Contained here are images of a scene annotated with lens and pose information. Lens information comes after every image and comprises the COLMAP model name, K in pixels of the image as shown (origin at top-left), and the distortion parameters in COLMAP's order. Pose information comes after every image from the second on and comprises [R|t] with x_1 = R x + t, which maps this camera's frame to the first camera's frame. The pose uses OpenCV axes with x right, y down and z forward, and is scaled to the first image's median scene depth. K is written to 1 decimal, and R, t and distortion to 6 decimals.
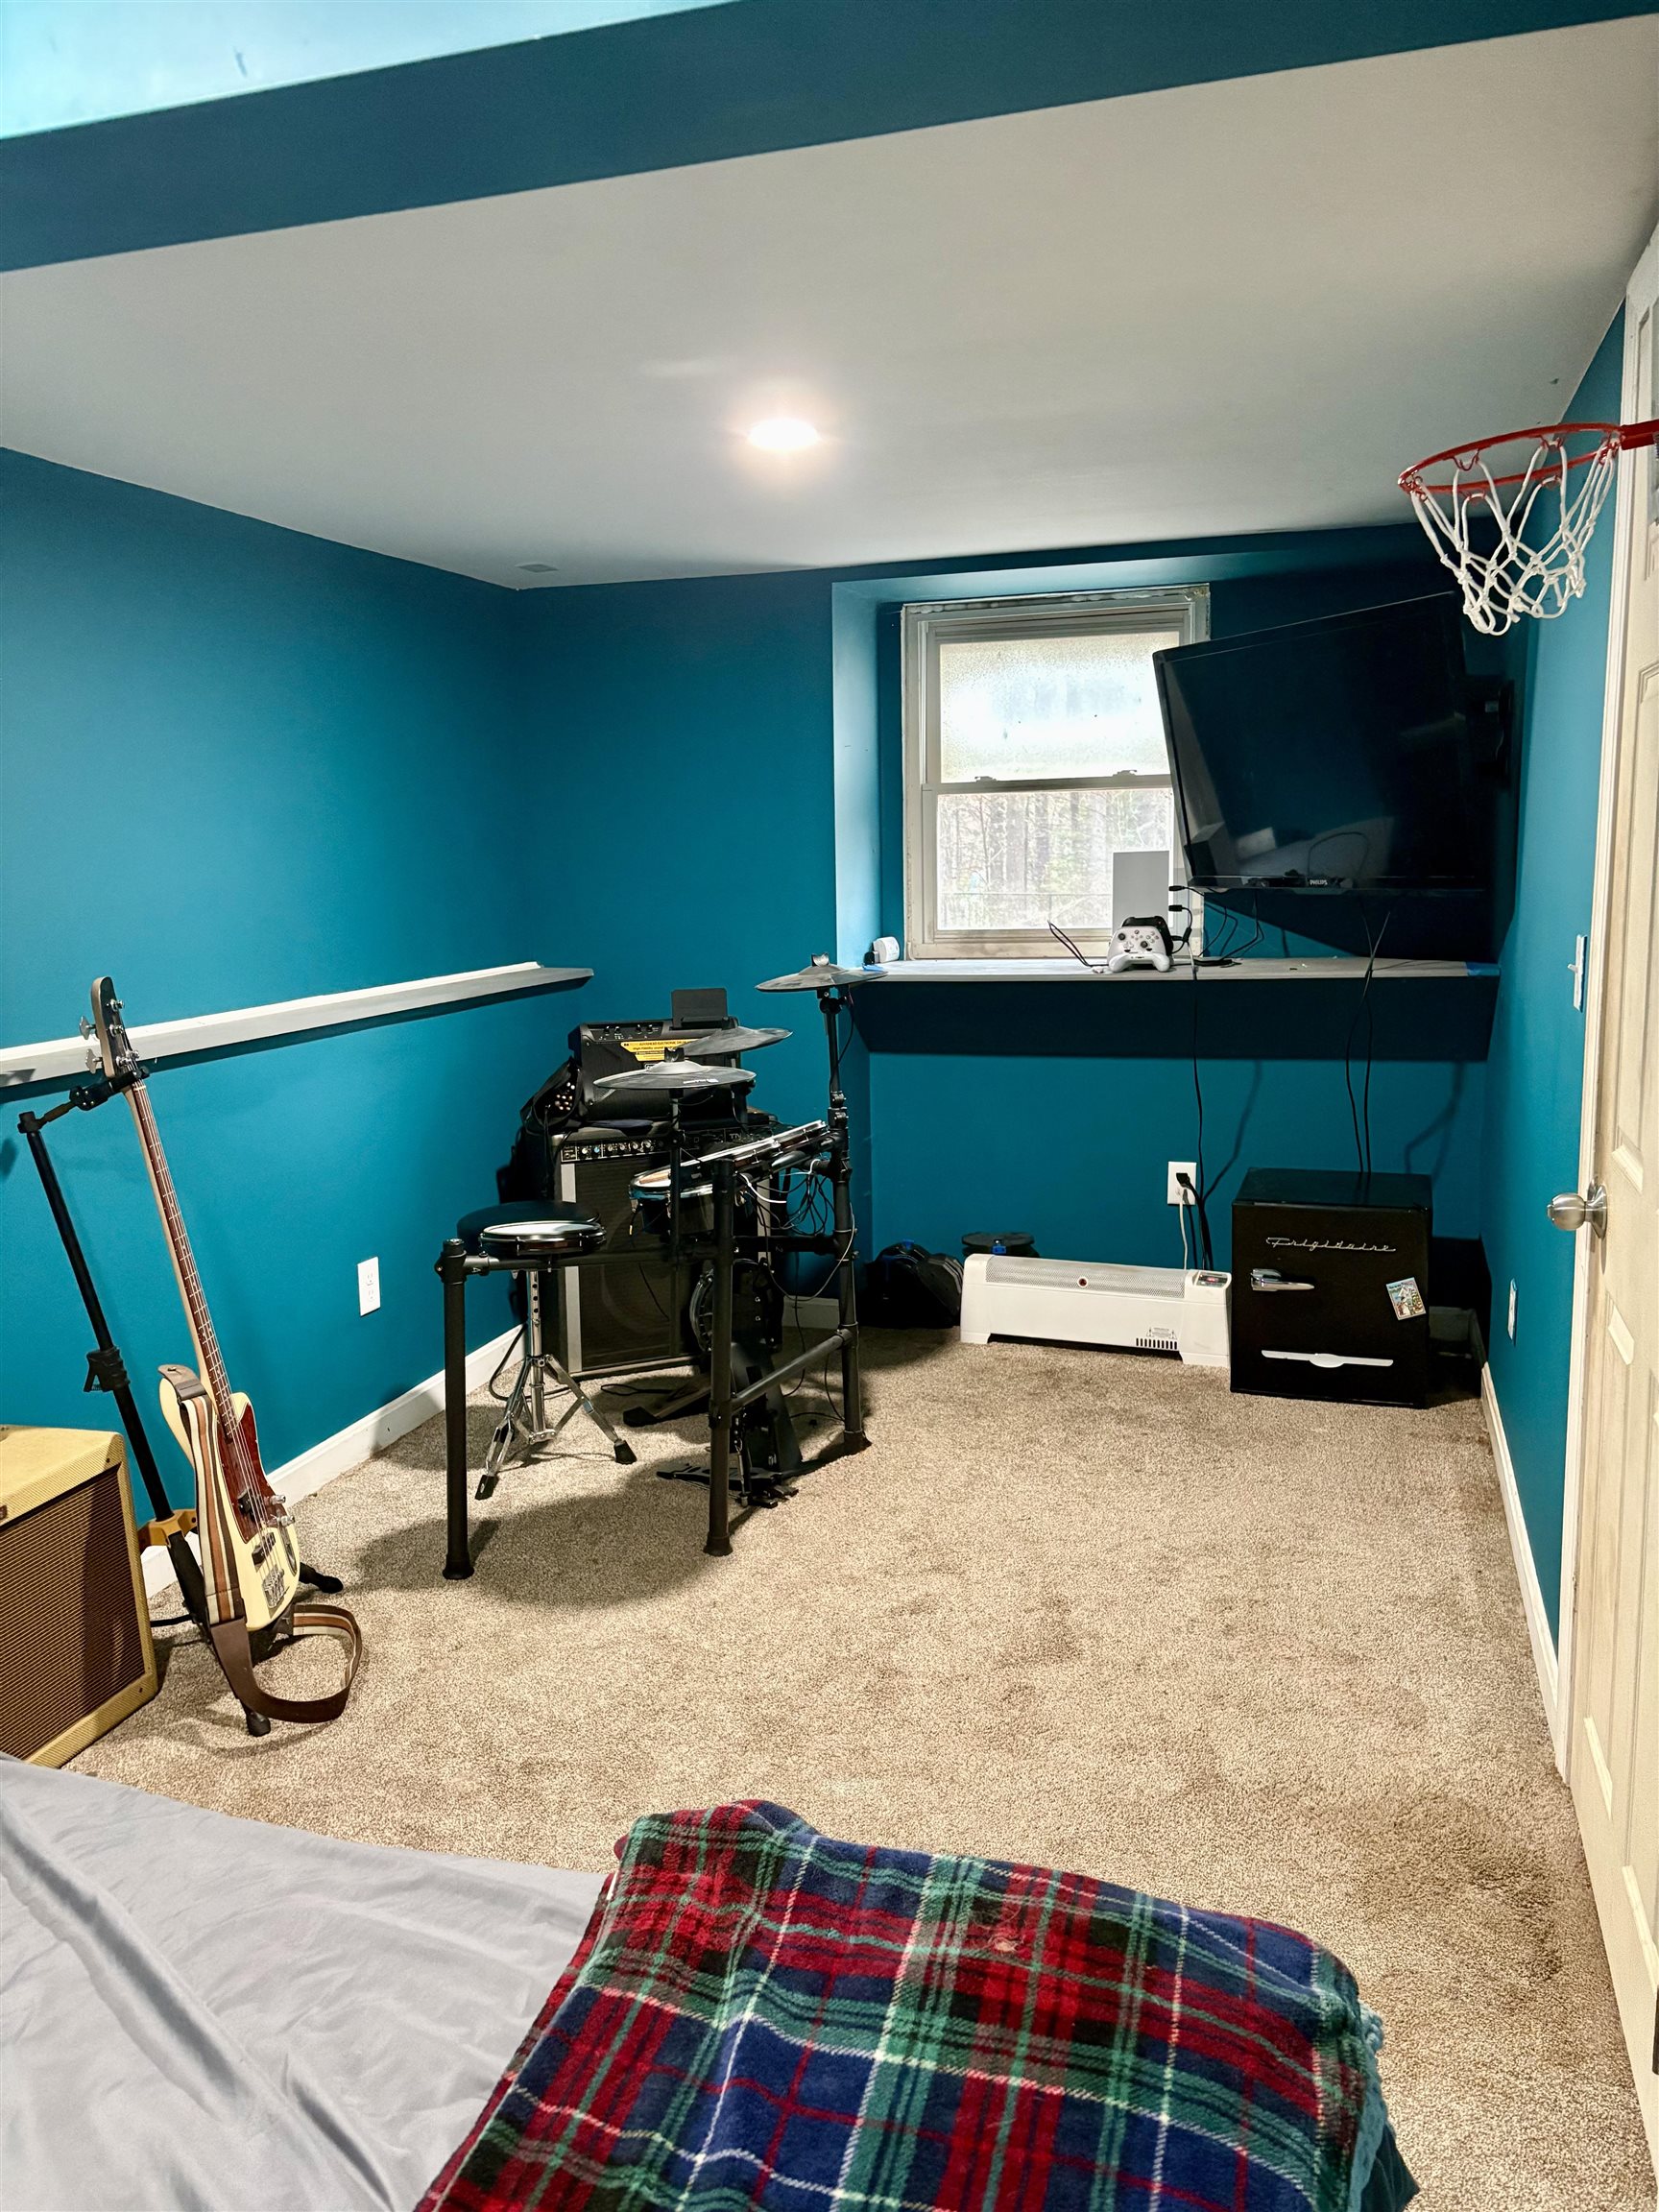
lens RADIAL K [[1625.3, 0, 824.2], [0, 1625.3, 1112.6], [0, 0, 1]] dist [0.111369, -0.000862]
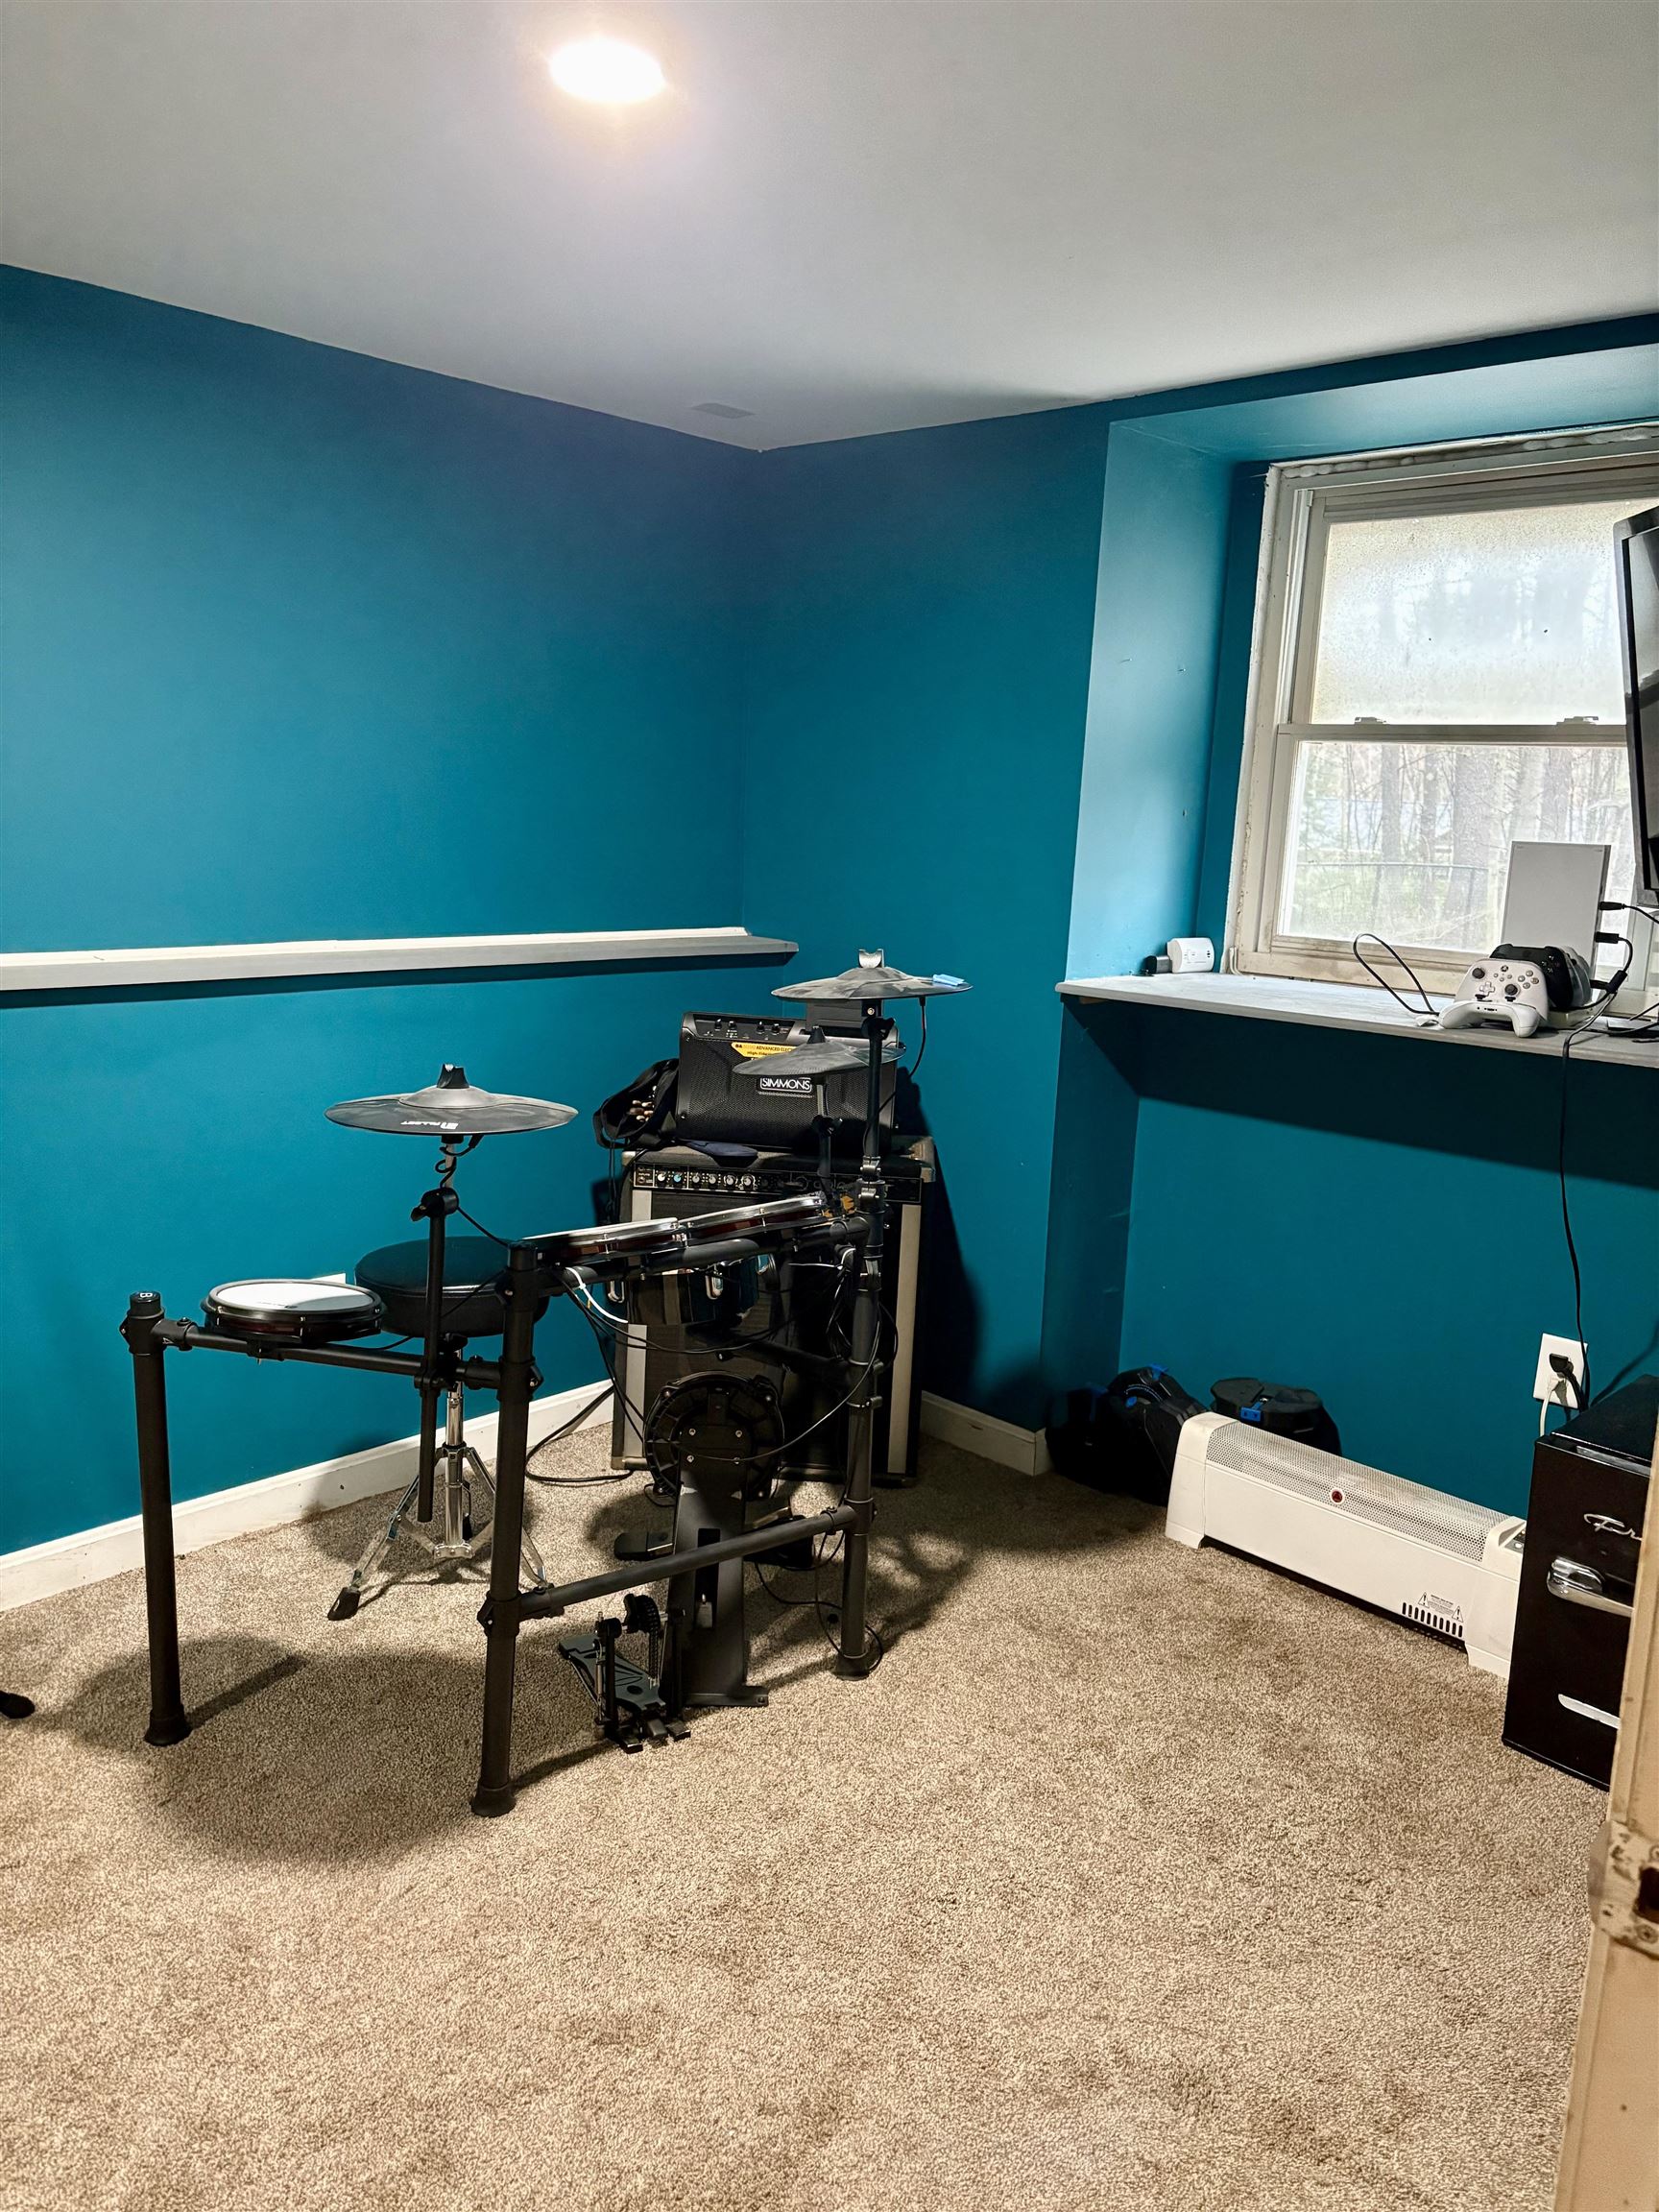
lens RADIAL K [[1681.0, 0, 829.5], [0, 1681.0, 1106.0], [0, 0, 1]] dist [0.024991, -0.001638]
pose [[0.905559, 0.140437, -0.400301, 0.222955], [-0.134654, 0.989972, 0.042698, -0.051064], [0.402284, 0.015236, 0.915388, 0.303862]]
